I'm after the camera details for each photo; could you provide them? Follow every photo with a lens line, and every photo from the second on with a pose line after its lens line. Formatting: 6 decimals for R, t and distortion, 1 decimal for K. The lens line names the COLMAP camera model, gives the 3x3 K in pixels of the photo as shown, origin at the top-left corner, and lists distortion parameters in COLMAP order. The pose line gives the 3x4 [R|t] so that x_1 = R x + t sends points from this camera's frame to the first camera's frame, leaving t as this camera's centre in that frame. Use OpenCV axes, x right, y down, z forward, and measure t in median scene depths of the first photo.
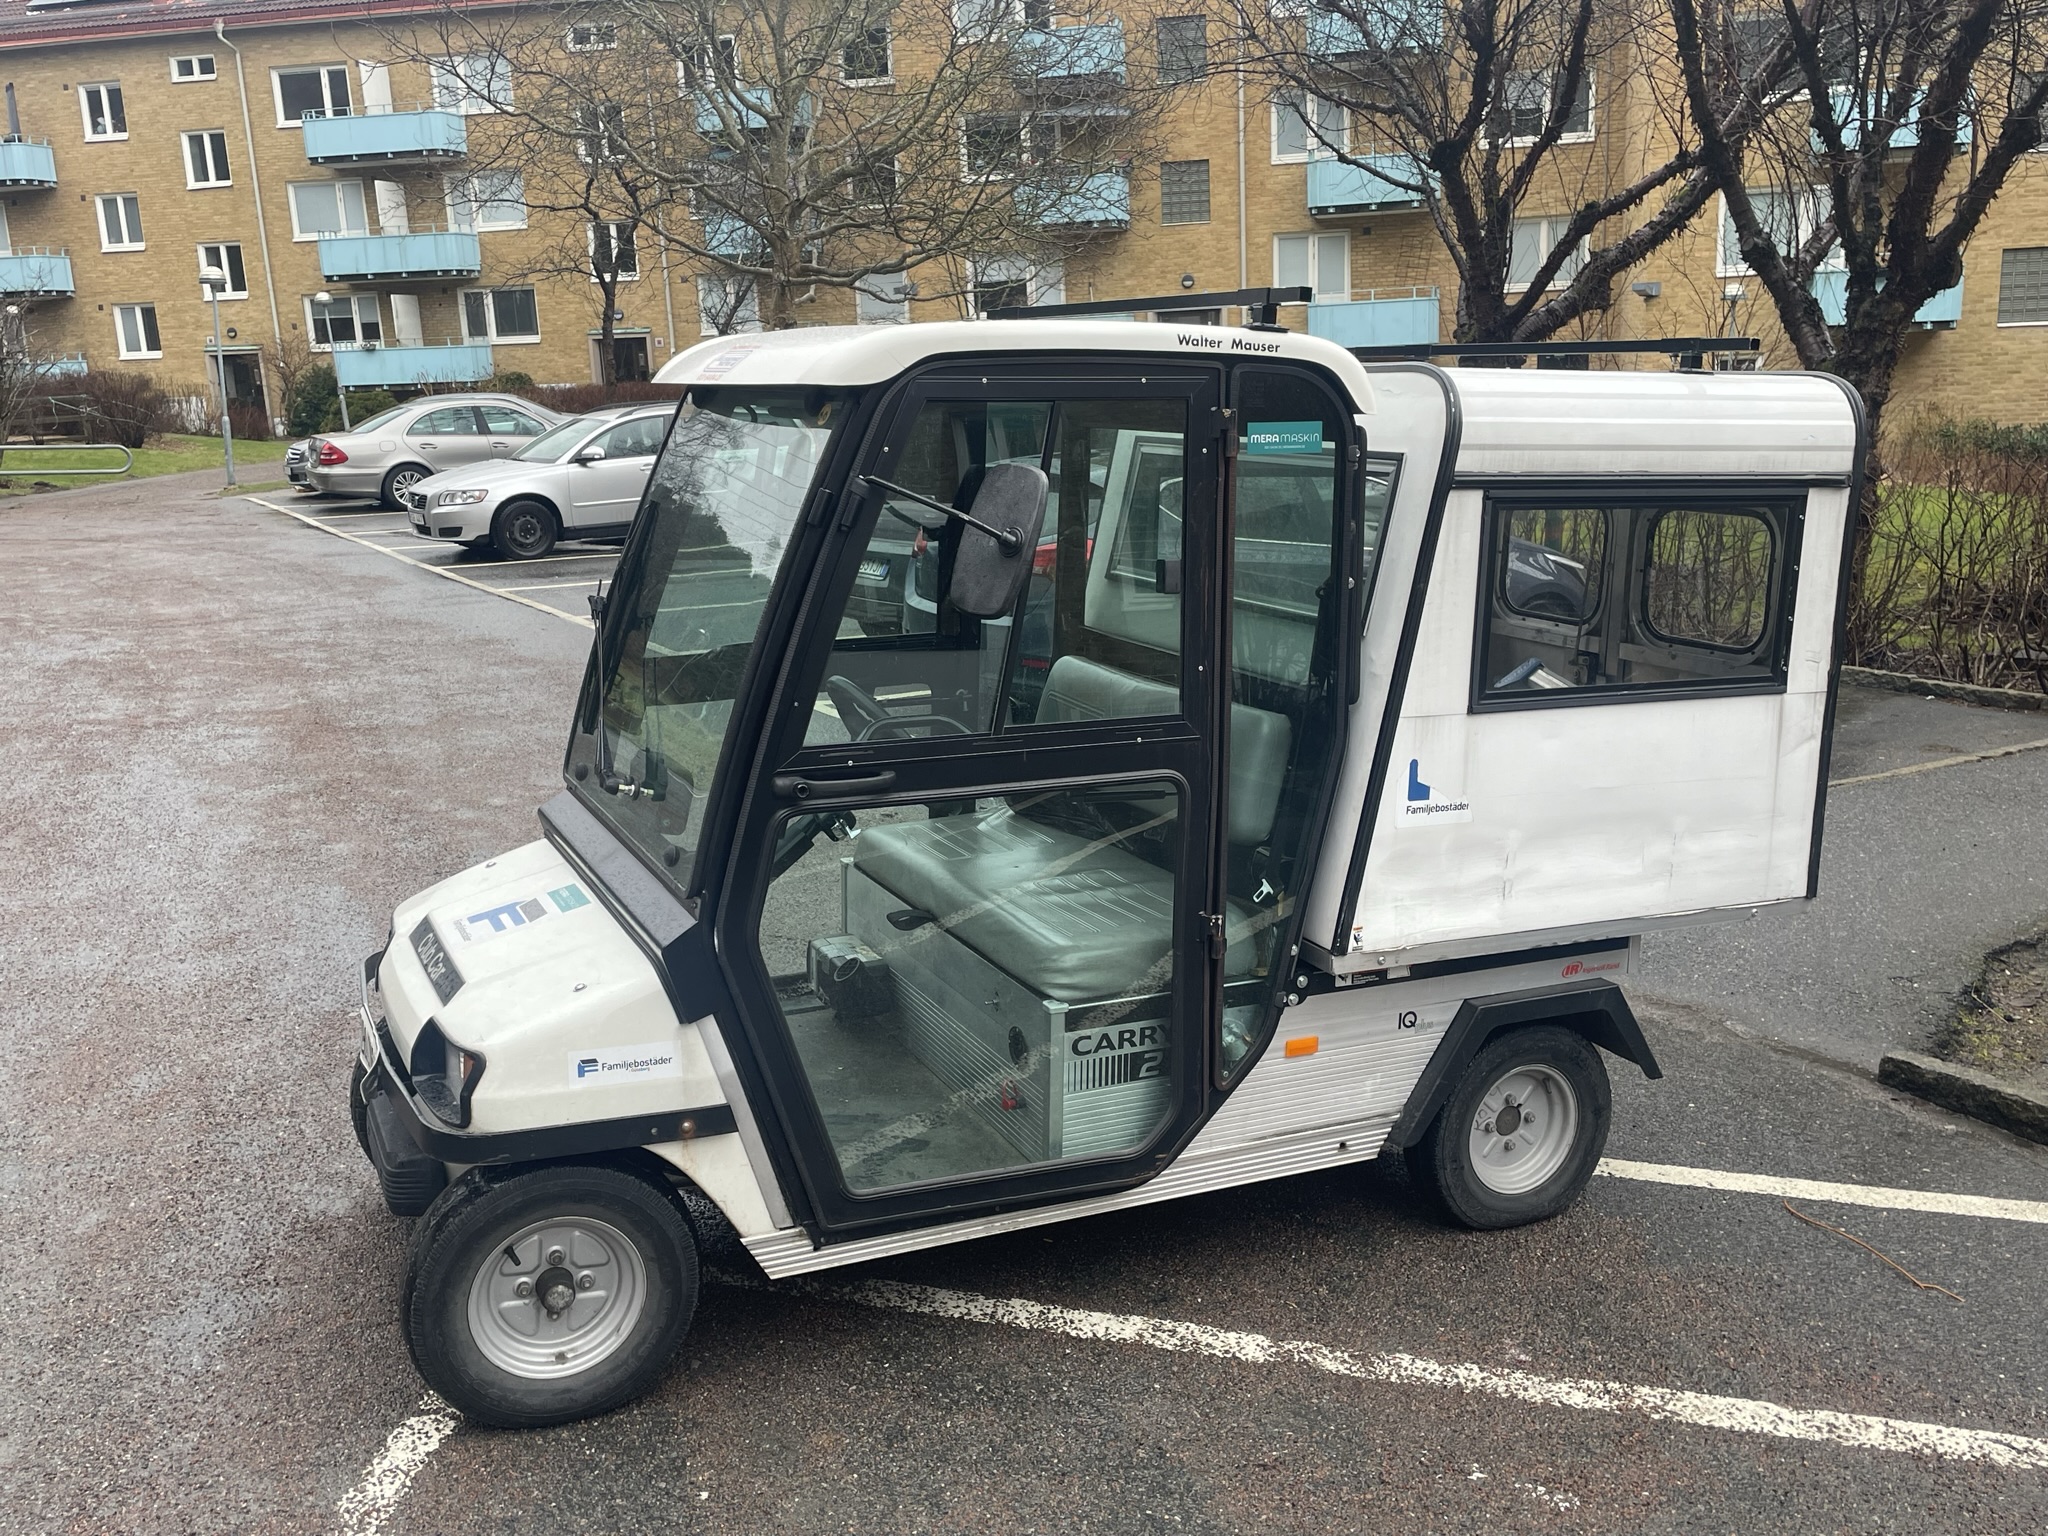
lens RADIAL K [[1823.9, 0, 986.0], [0, 1823.9, 723.7], [0, 0, 1]] dist [0.100706, -0.063553]
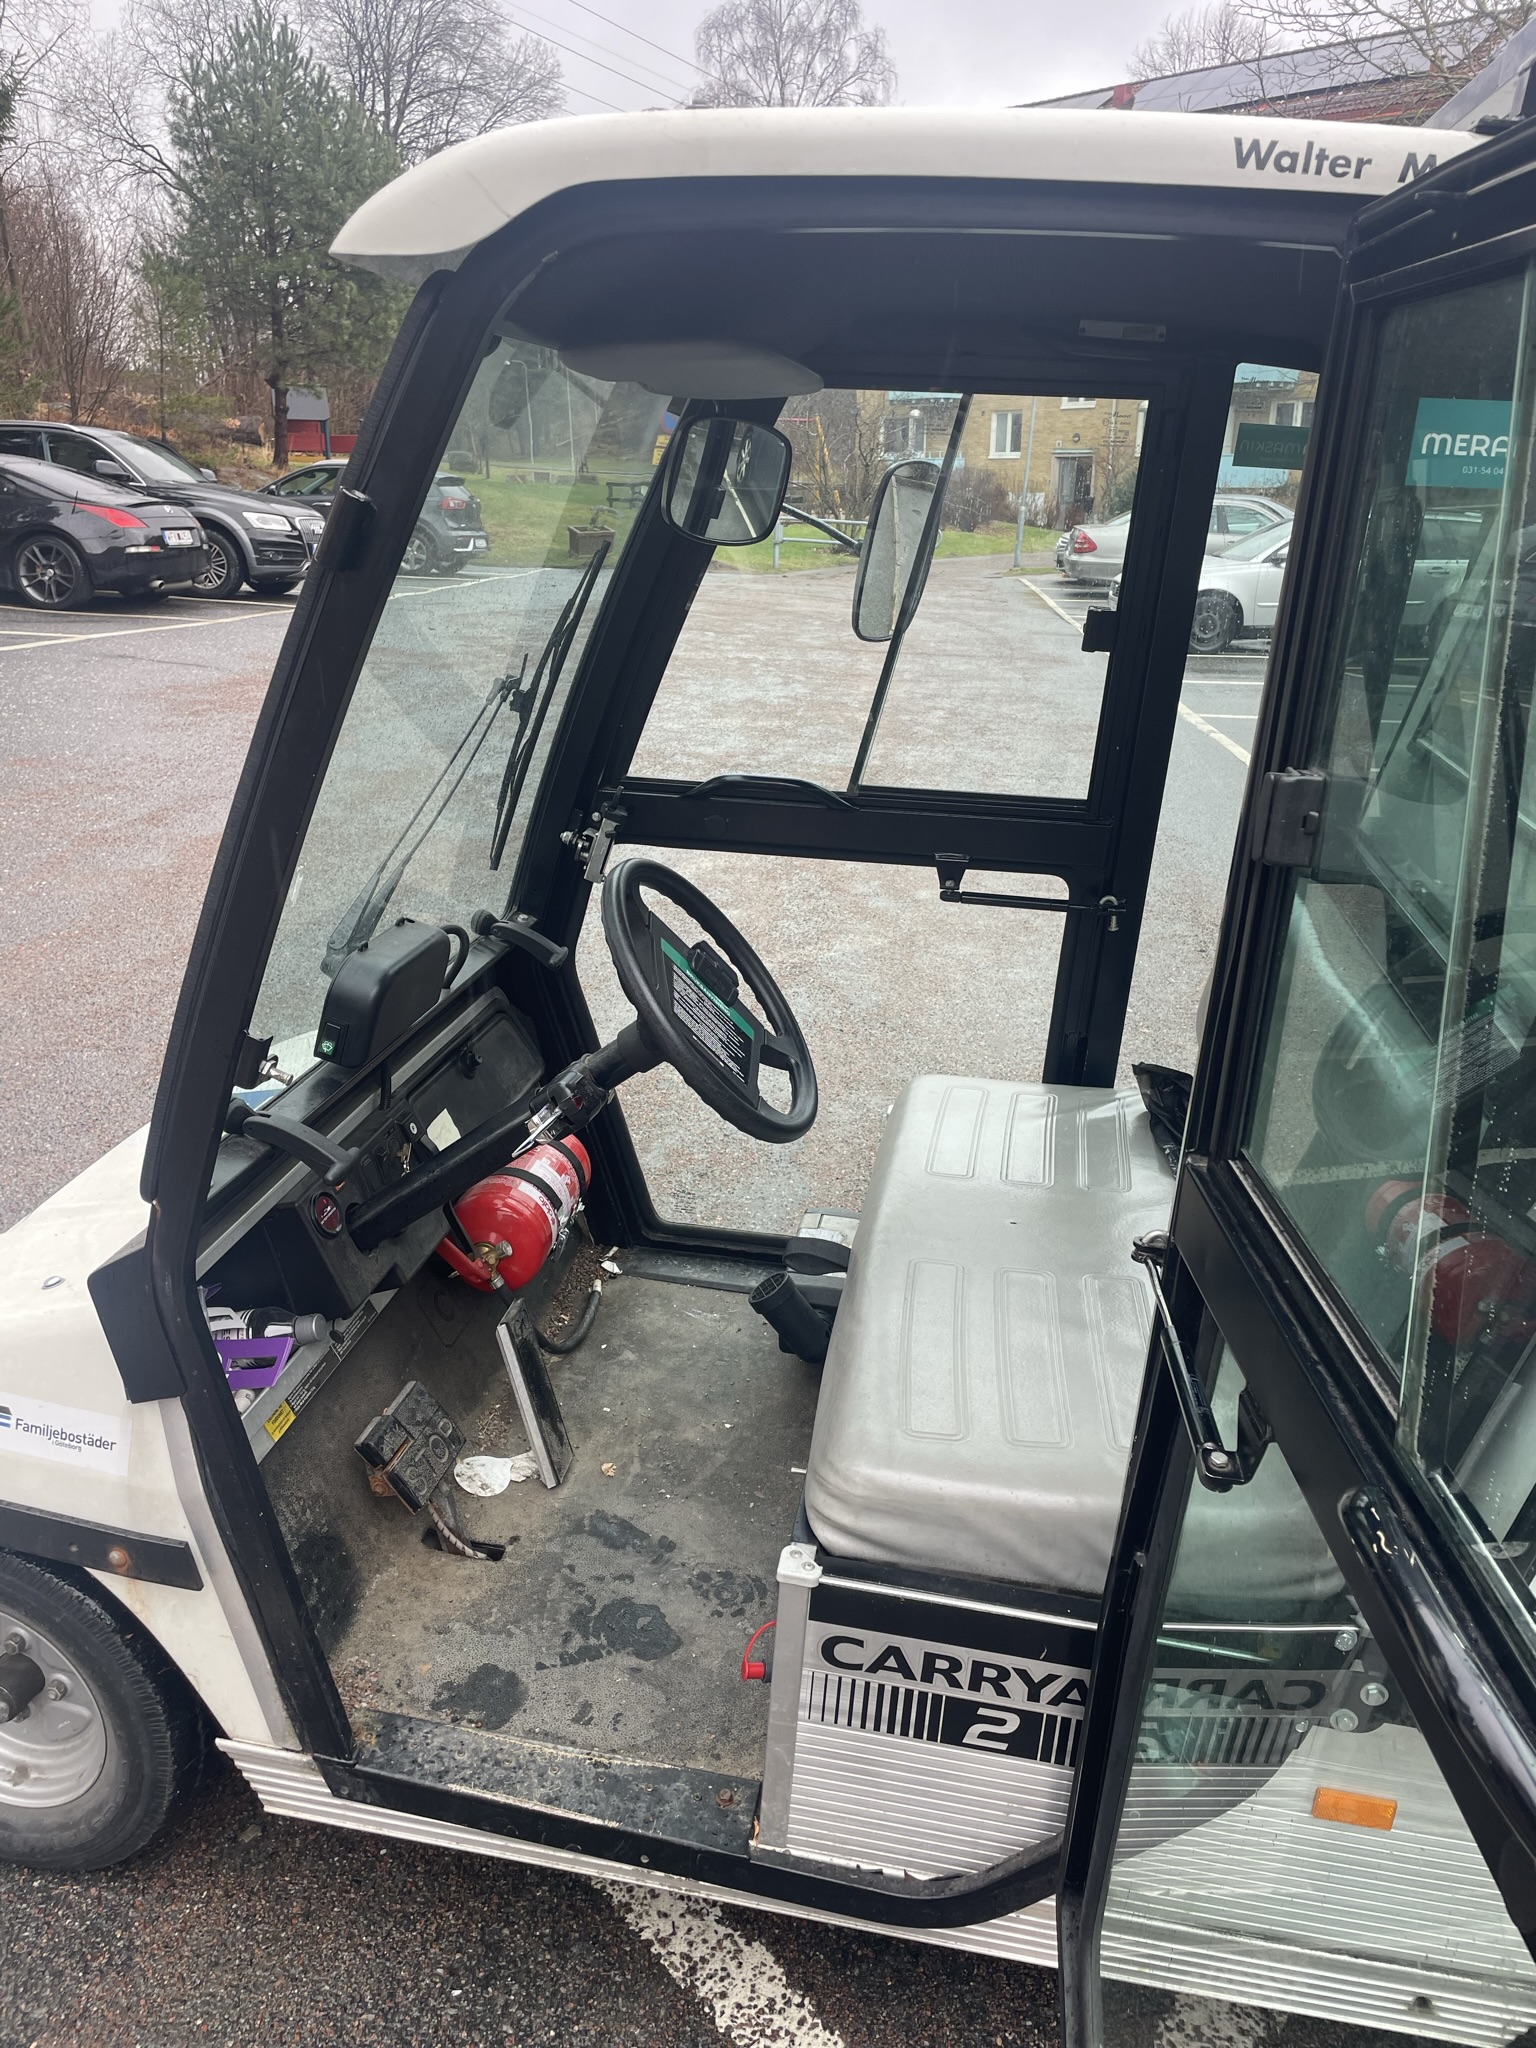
lens RADIAL K [[1550.4, 0, 764.6], [0, 1550.4, 1004.7], [0, 0, 1]] dist [0.072748, -0.099144]
pose [[0.835040, 0.225258, -0.501964, 0.225555], [-0.156875, 0.971955, 0.175199, -0.079388], [0.527351, -0.067552, 0.846958, 0.658749]]
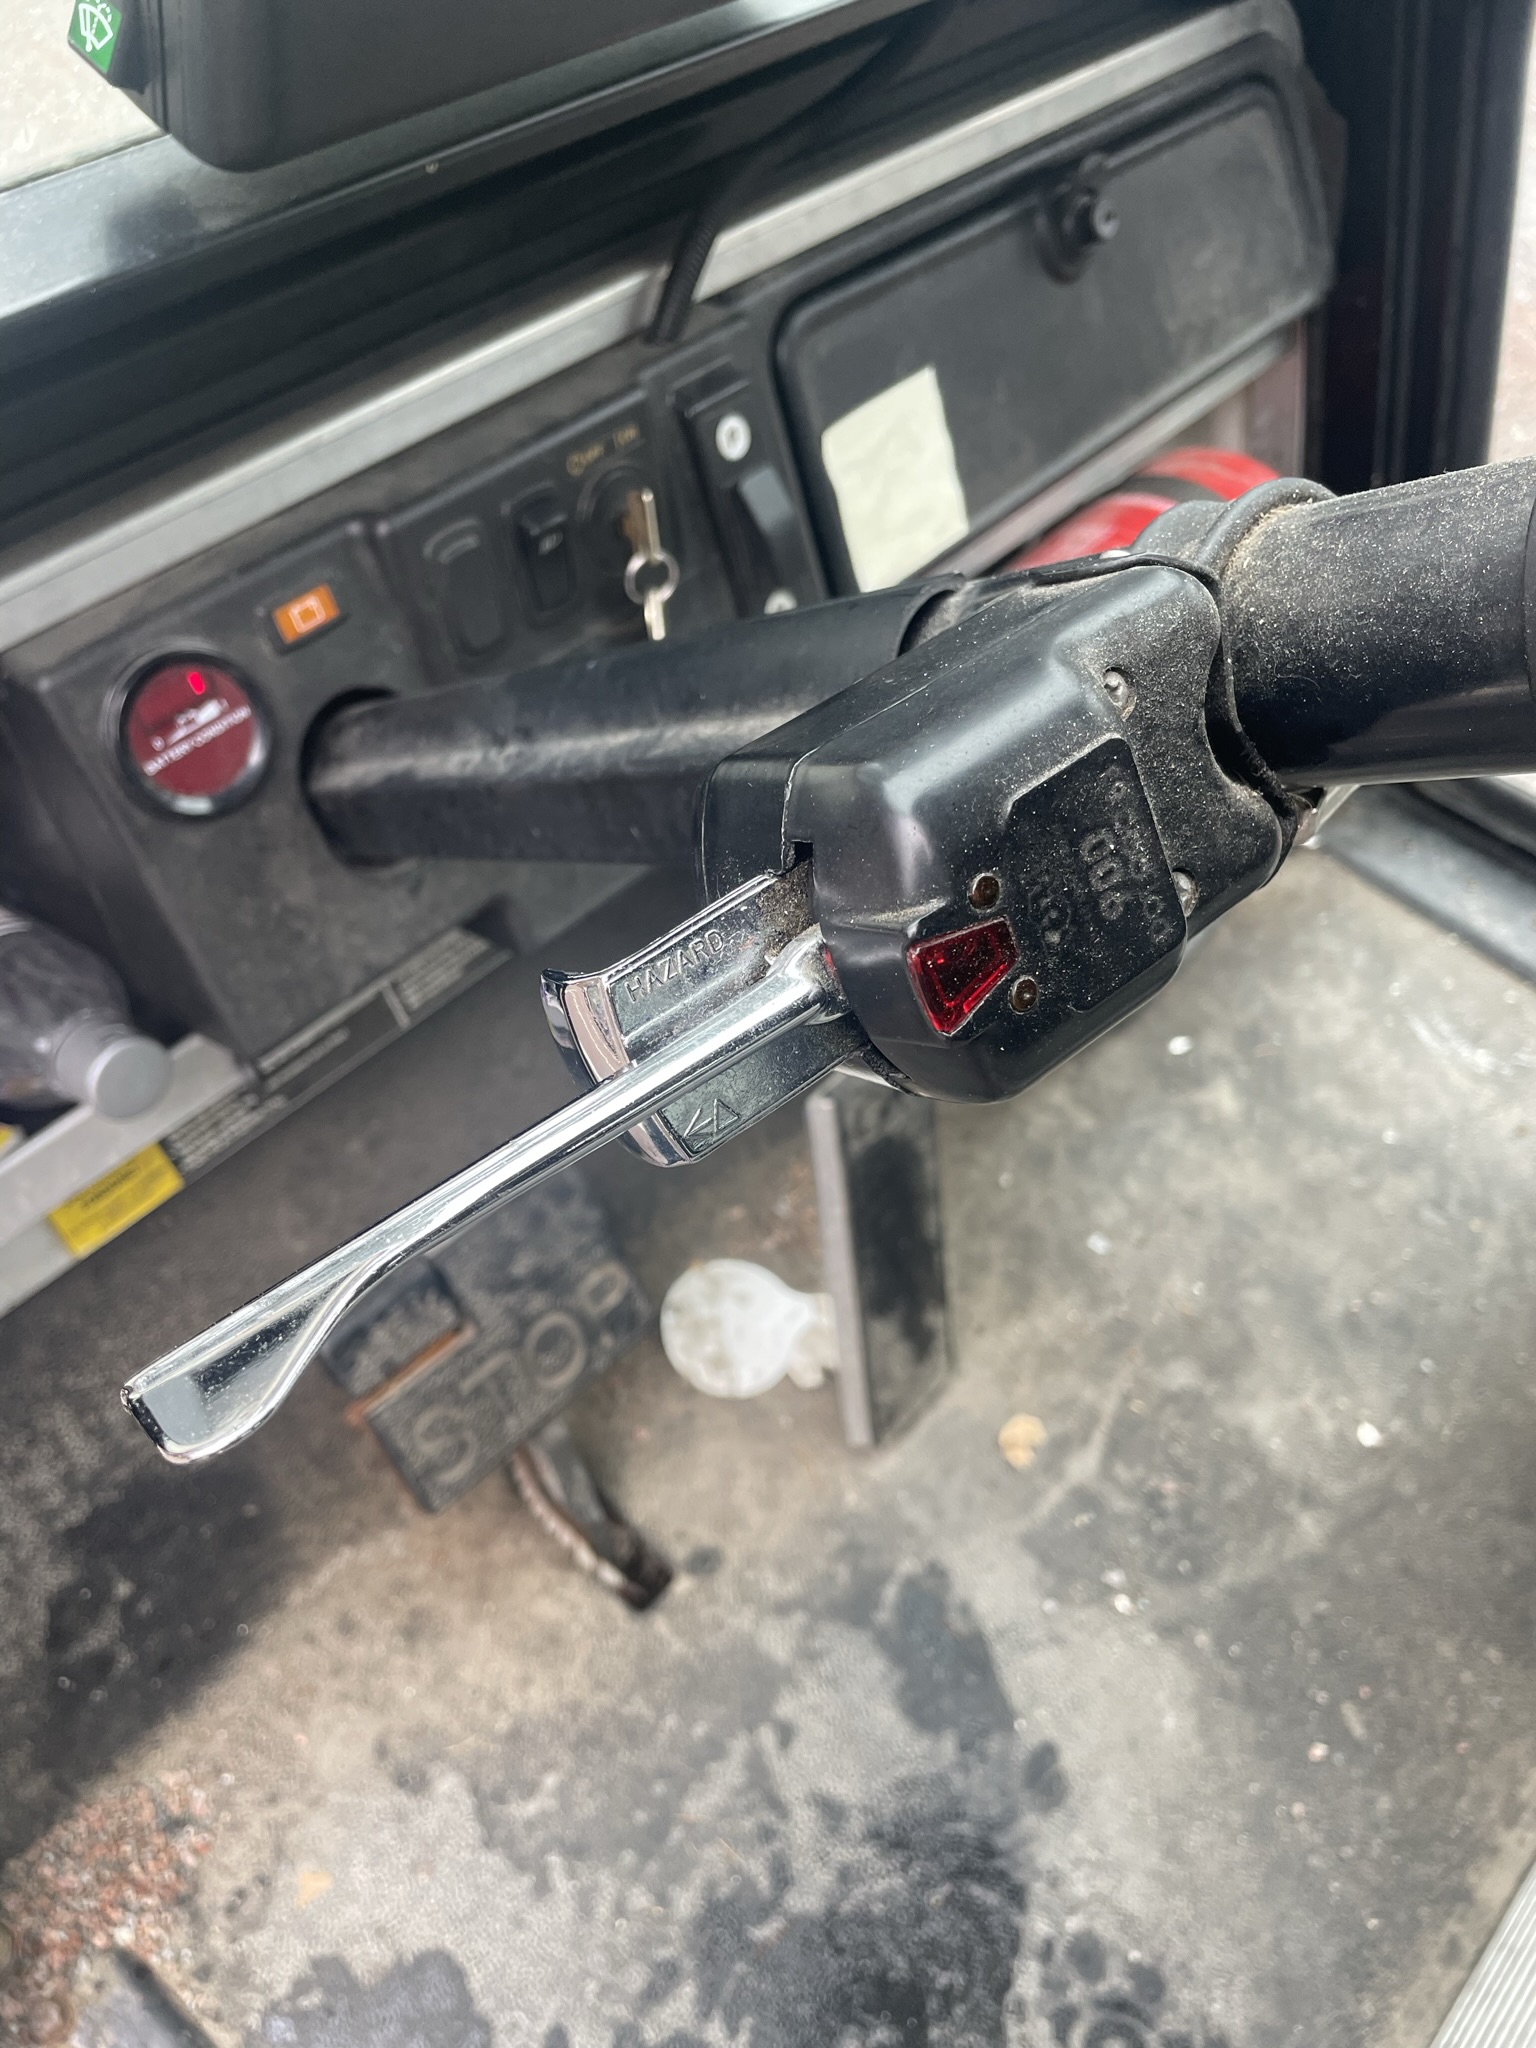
lens RADIAL K [[1550.4, 0, 751.8], [0, 1550.4, 1061.7], [0, 0, 1]] dist [0.072748, -0.099144]
pose [[0.400351, 0.751546, -0.524307, -0.045322], [-0.231265, 0.636506, 0.735783, 0.011745], [0.886699, -0.173317, 0.428632, 1.028216]]
